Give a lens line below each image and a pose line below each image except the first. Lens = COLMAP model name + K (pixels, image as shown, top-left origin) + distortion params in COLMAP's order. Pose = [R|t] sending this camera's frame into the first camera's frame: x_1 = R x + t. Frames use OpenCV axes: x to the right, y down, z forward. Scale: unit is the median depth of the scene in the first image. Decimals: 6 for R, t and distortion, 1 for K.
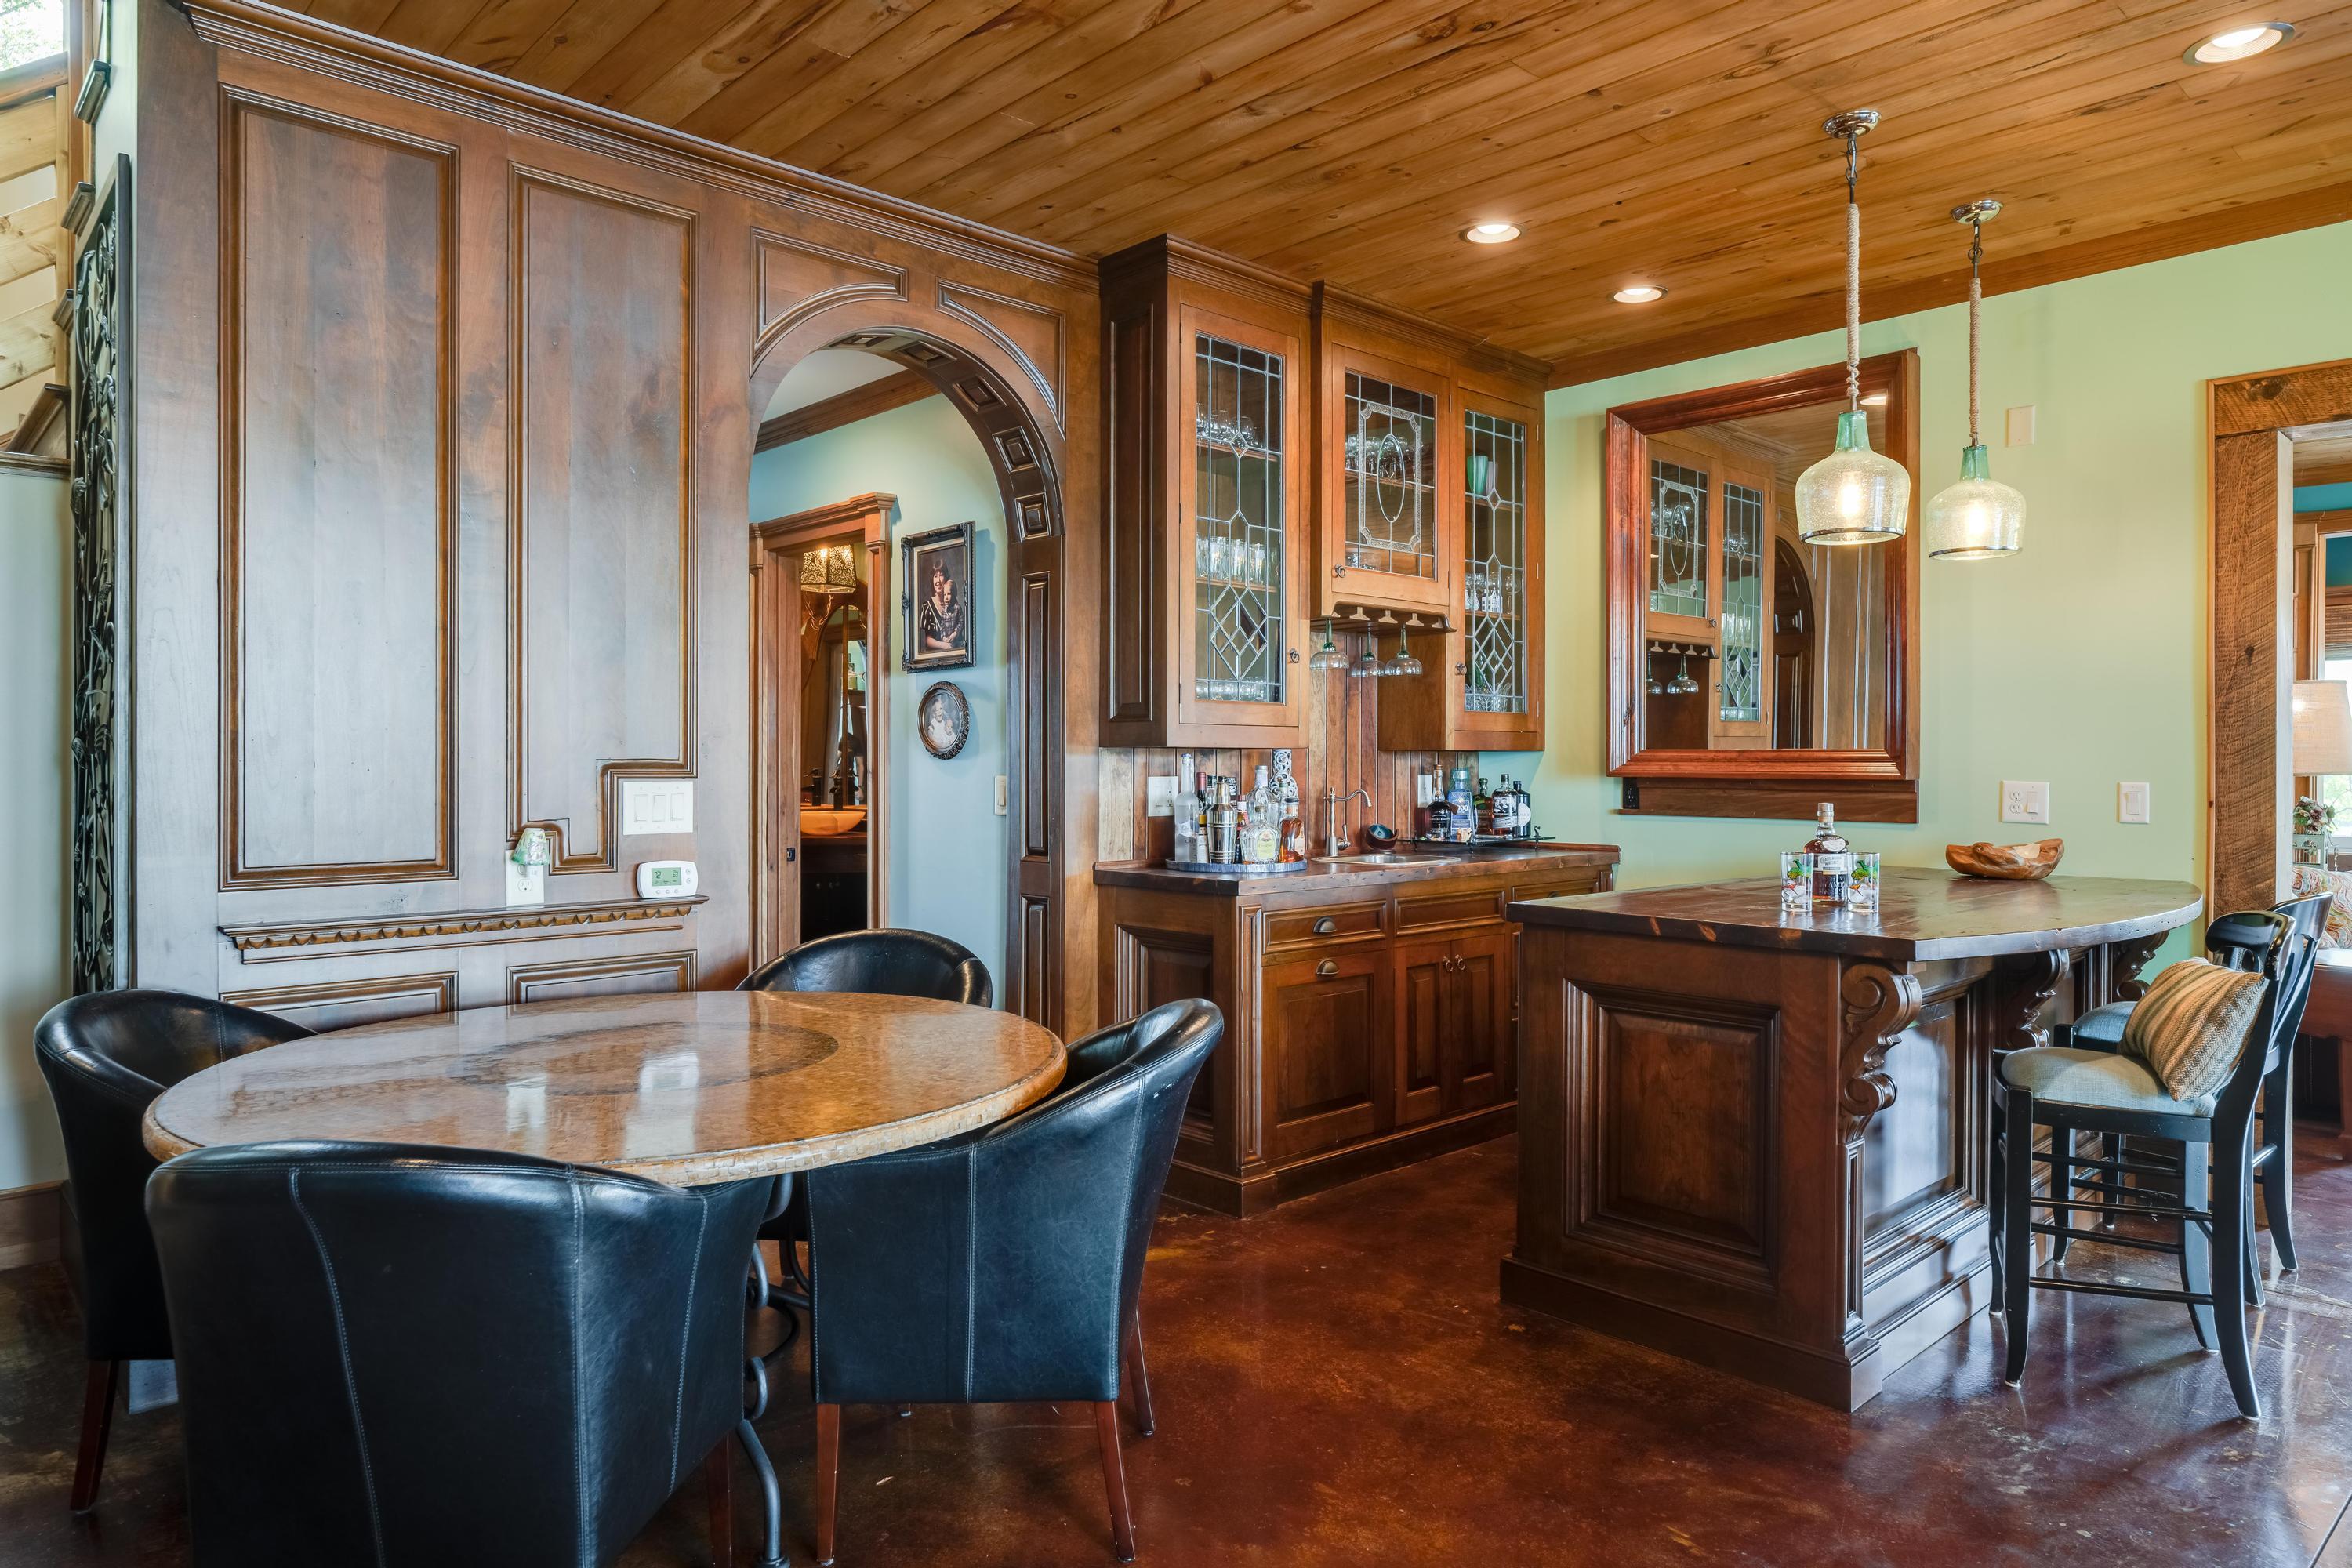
lens RADIAL K [[1481.1, 0, 1161.1], [0, 1481.1, 769.2], [0, 0, 1]] dist [-0.001558, 0.001131]
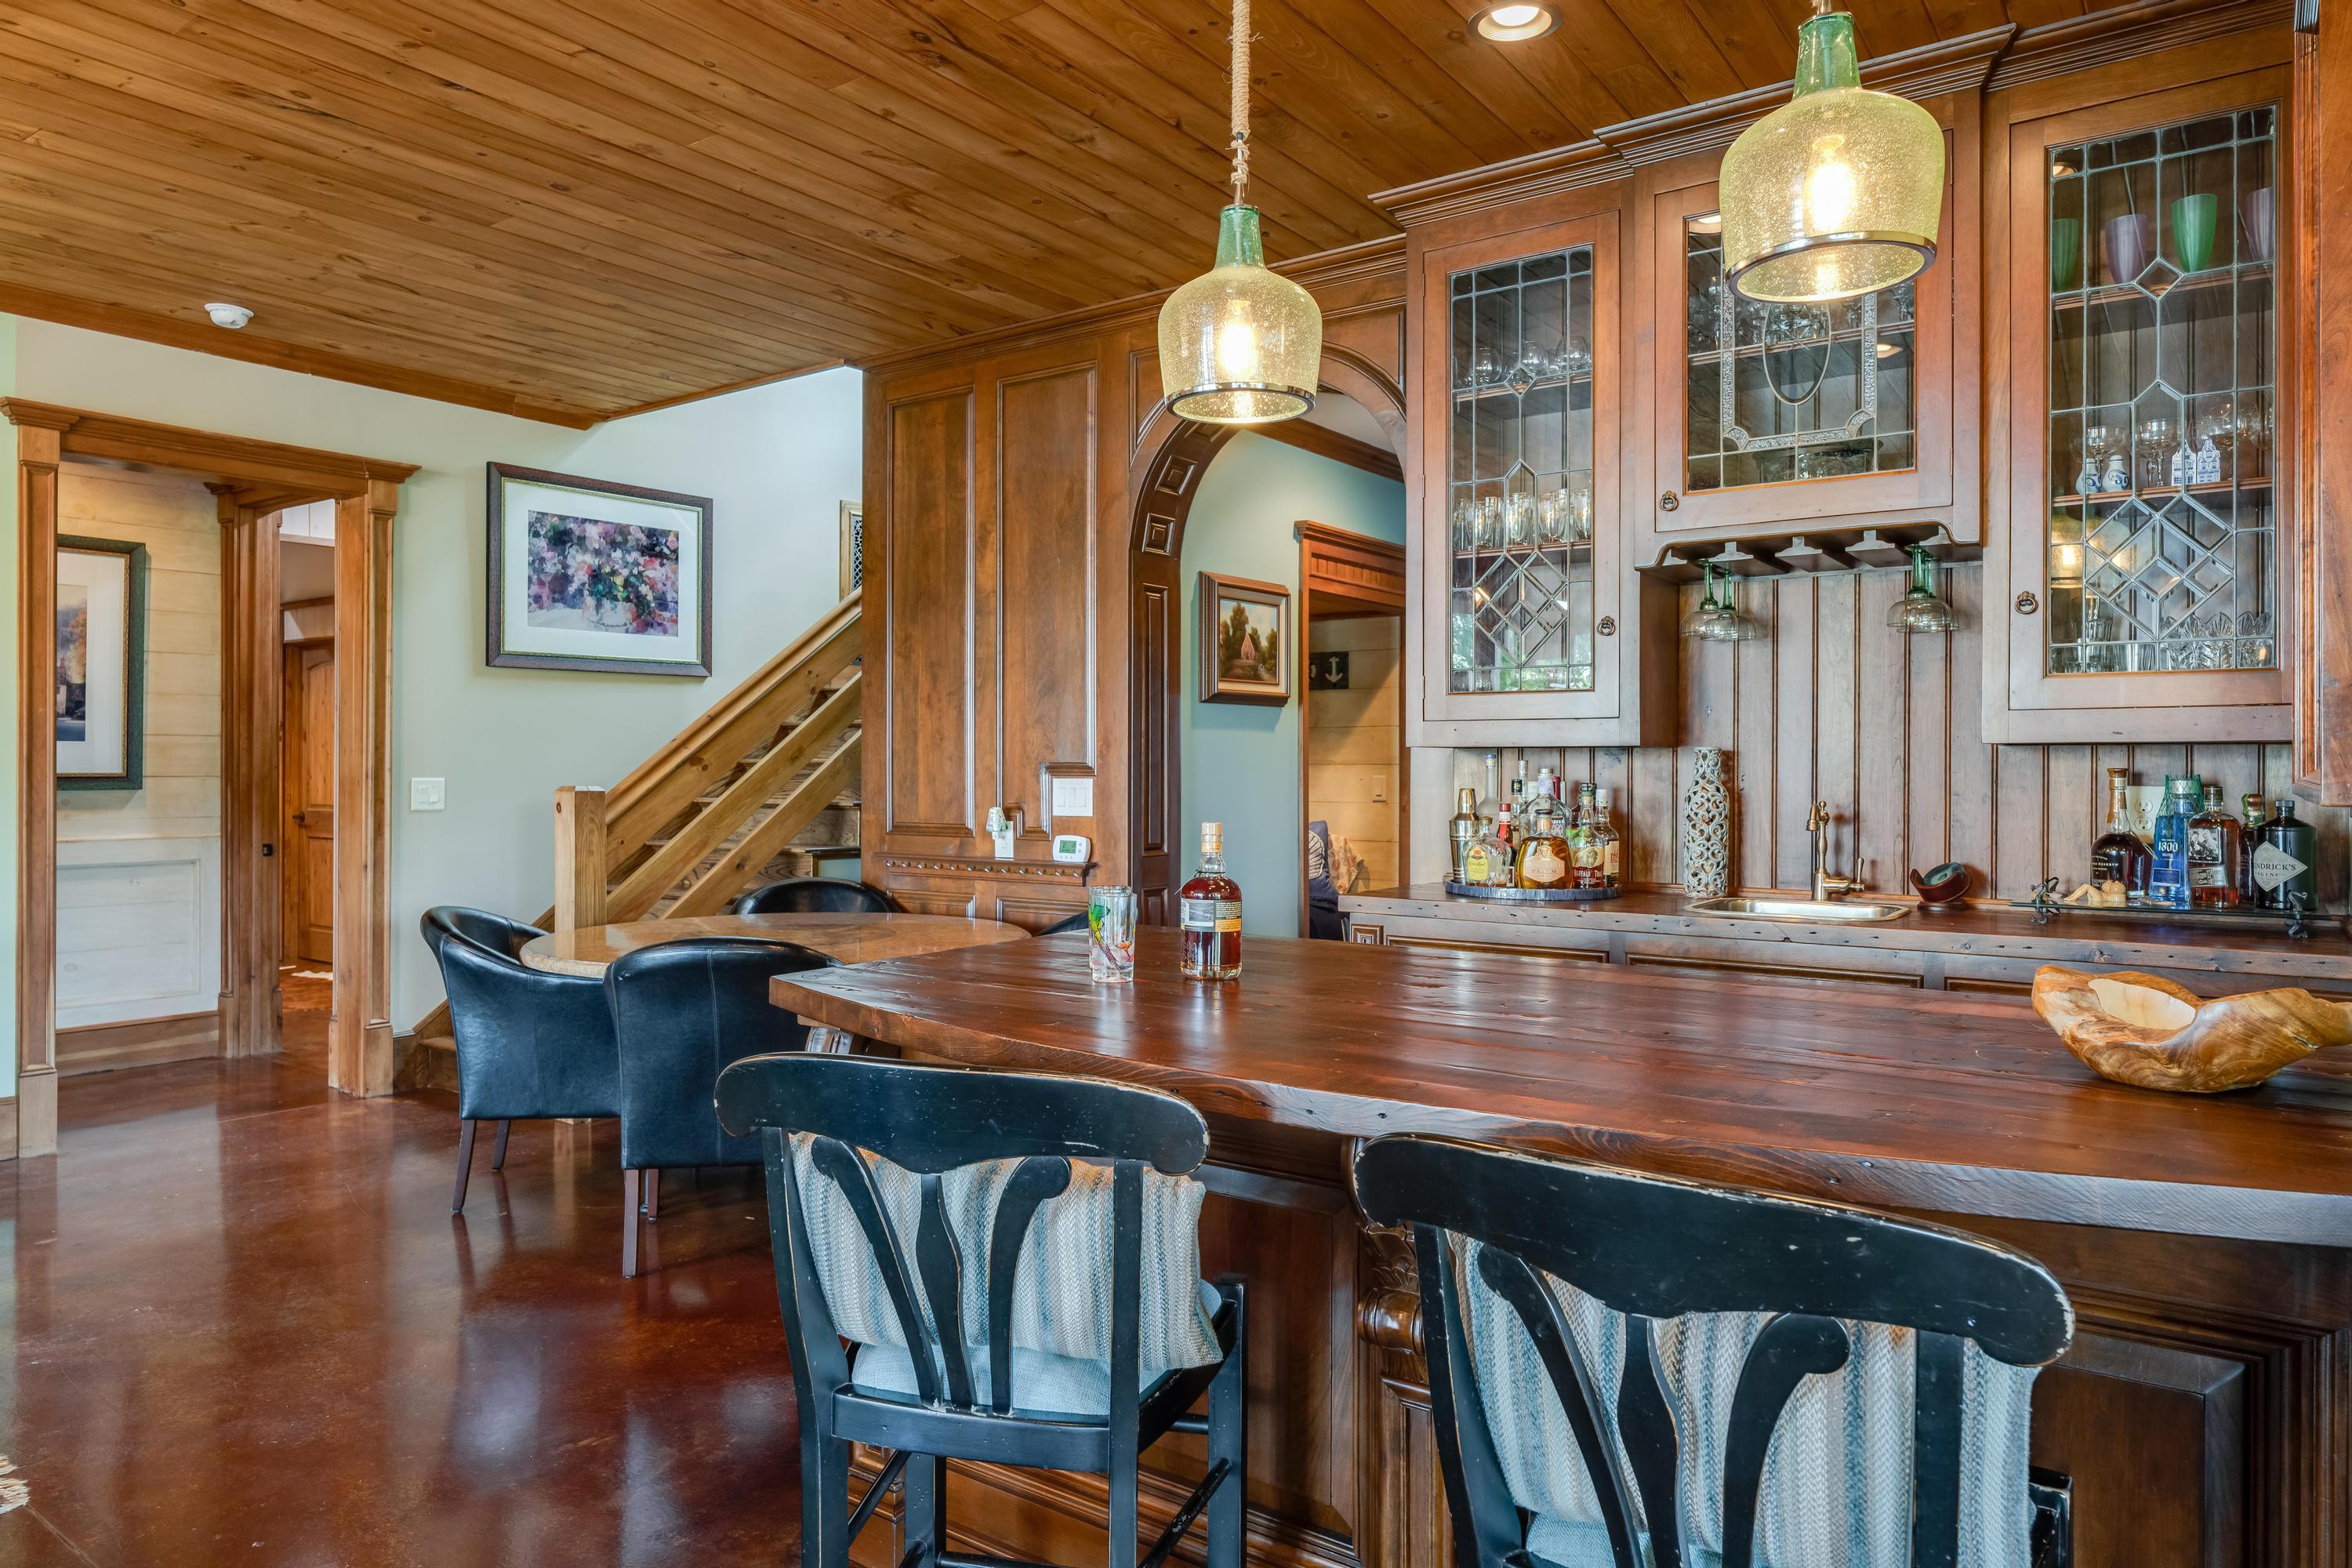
lens RADIAL K [[1481.1, 0, 1180.1], [0, 1481.1, 779.1], [0, 0, 1]] dist [-0.001558, 0.001131]
pose [[0.196311, 0.005761, -0.980525, 1.052830], [-0.006311, 0.999969, 0.004611, 0.001688], [0.980521, 0.005283, 0.196342, 0.826274]]
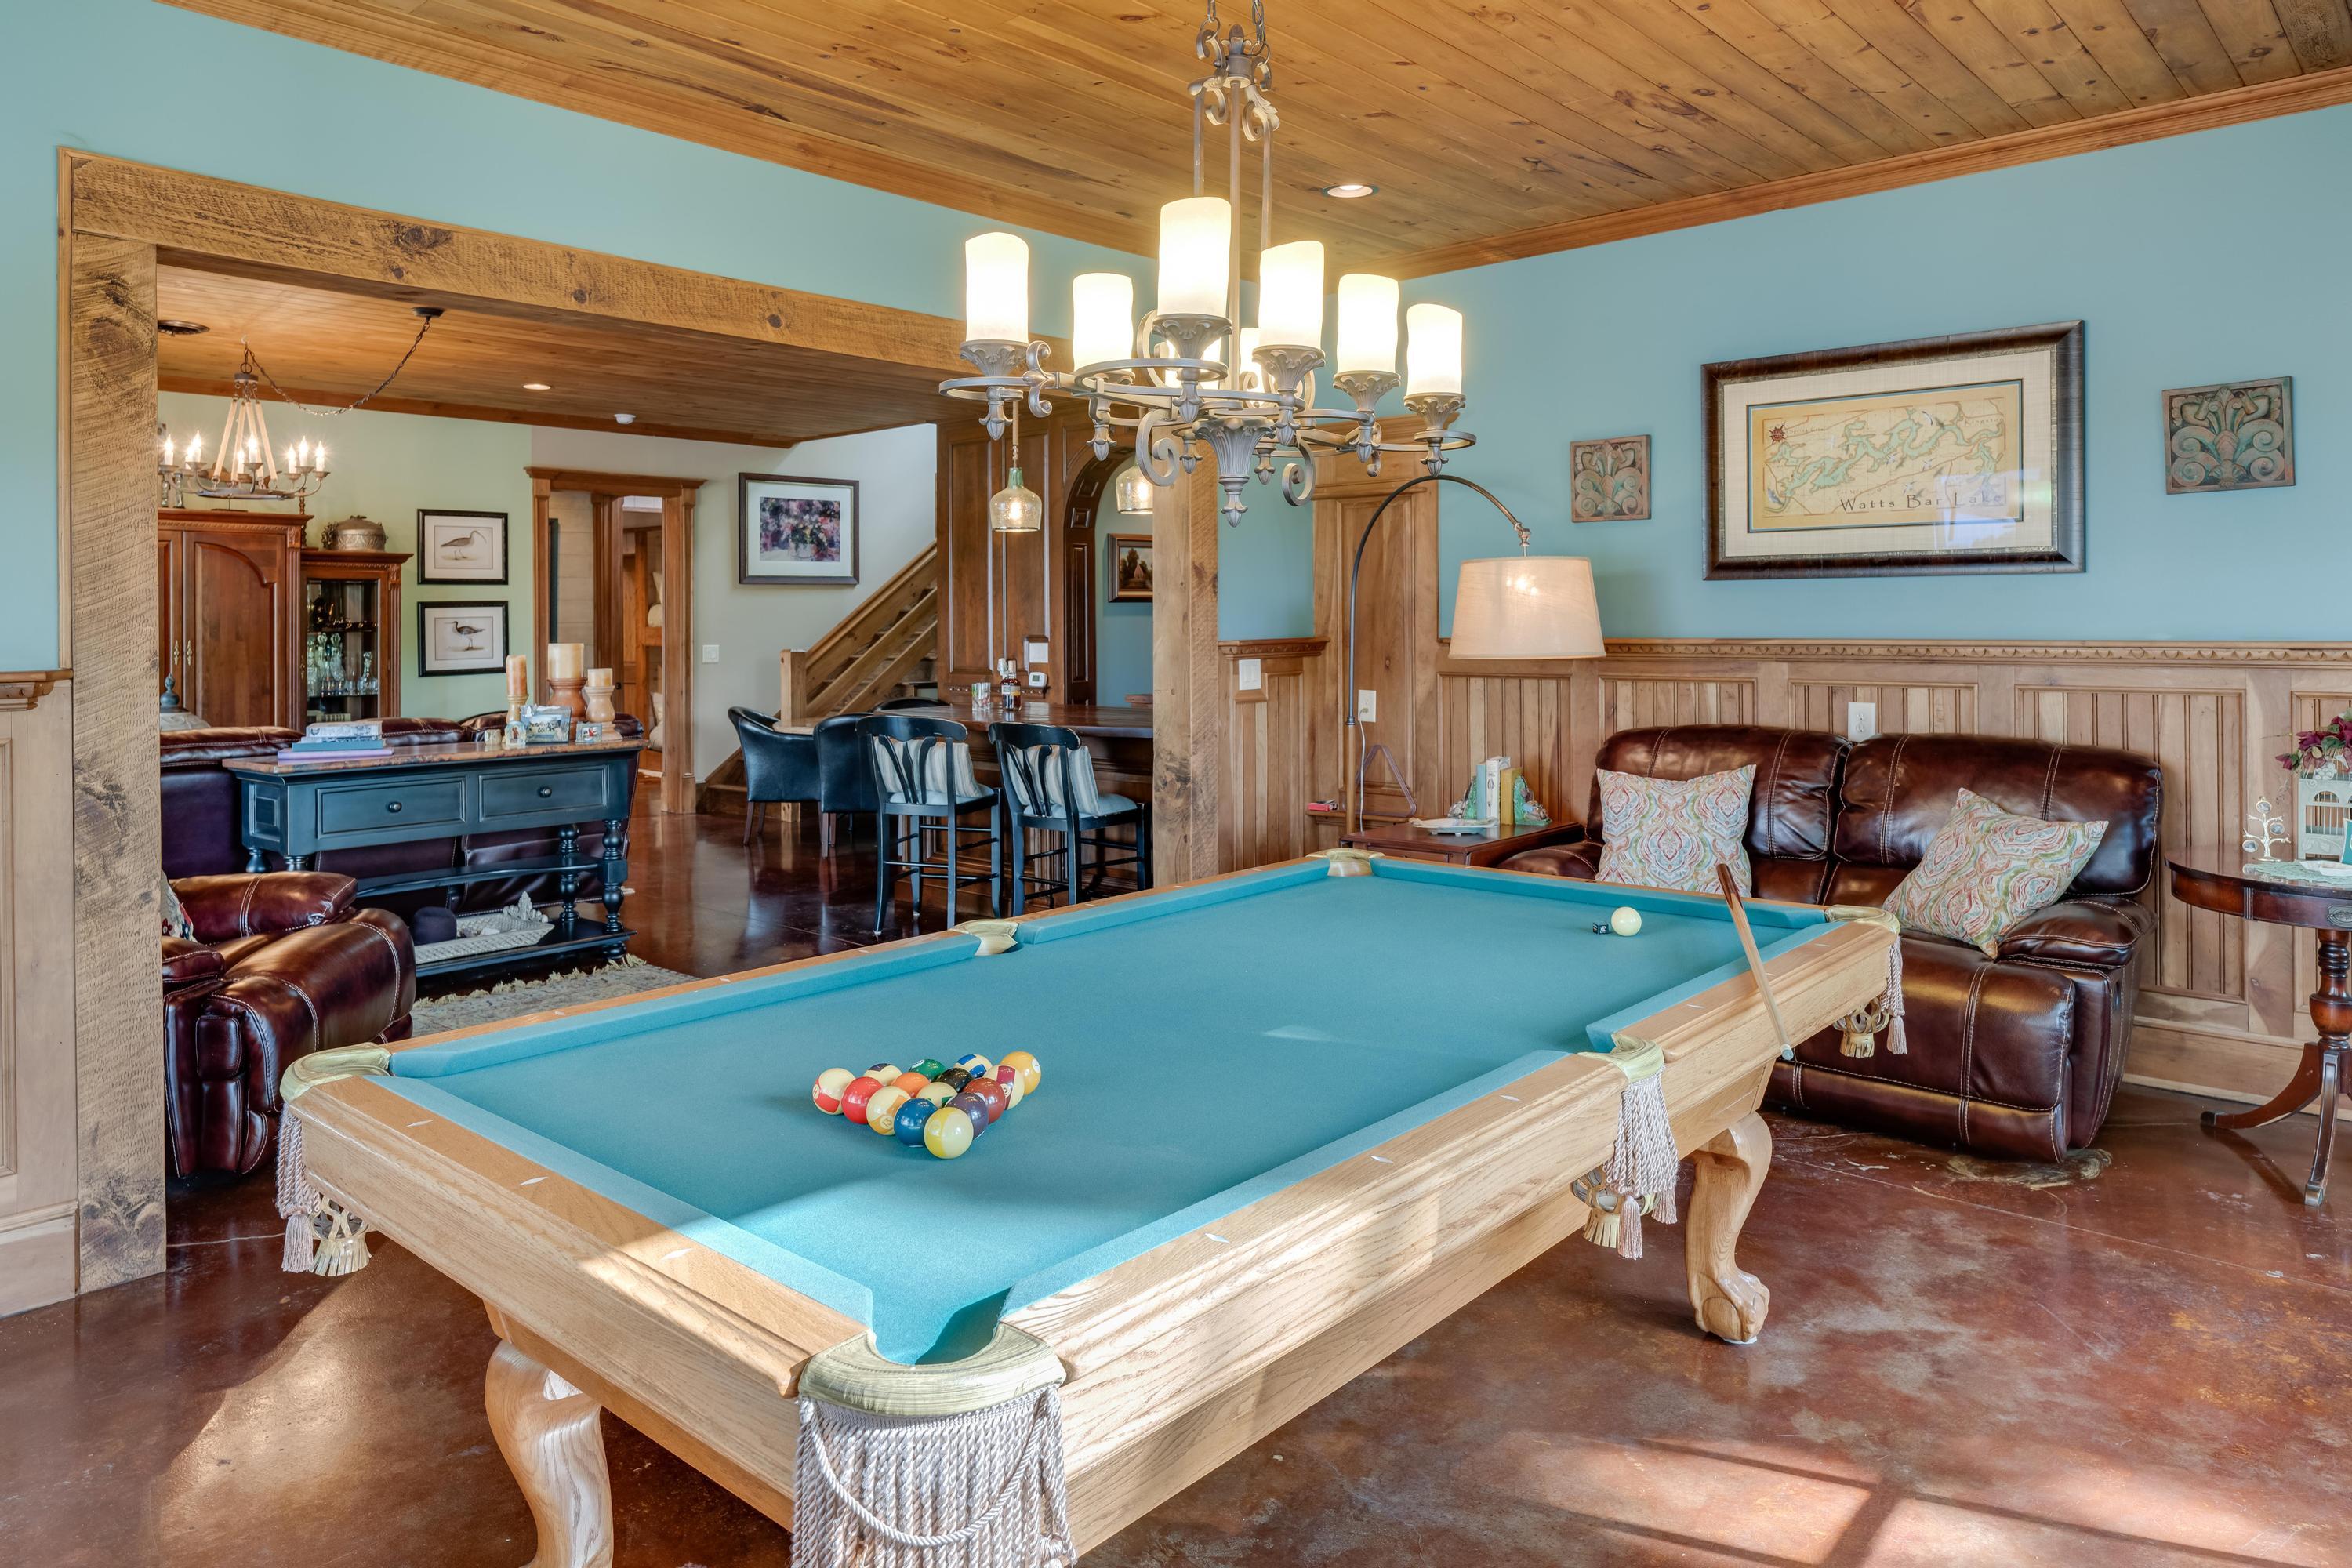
lens RADIAL K [[1481.1, 0, 1172.9], [0, 1481.1, 625.4], [0, 0, 1]] dist [-0.001558, 0.001131]
pose [[0.095306, -0.001197, -0.995447, 2.400468], [0.003072, 0.999995, -0.000908, -0.021657], [0.995443, -0.002971, 0.095310, 0.987491]]
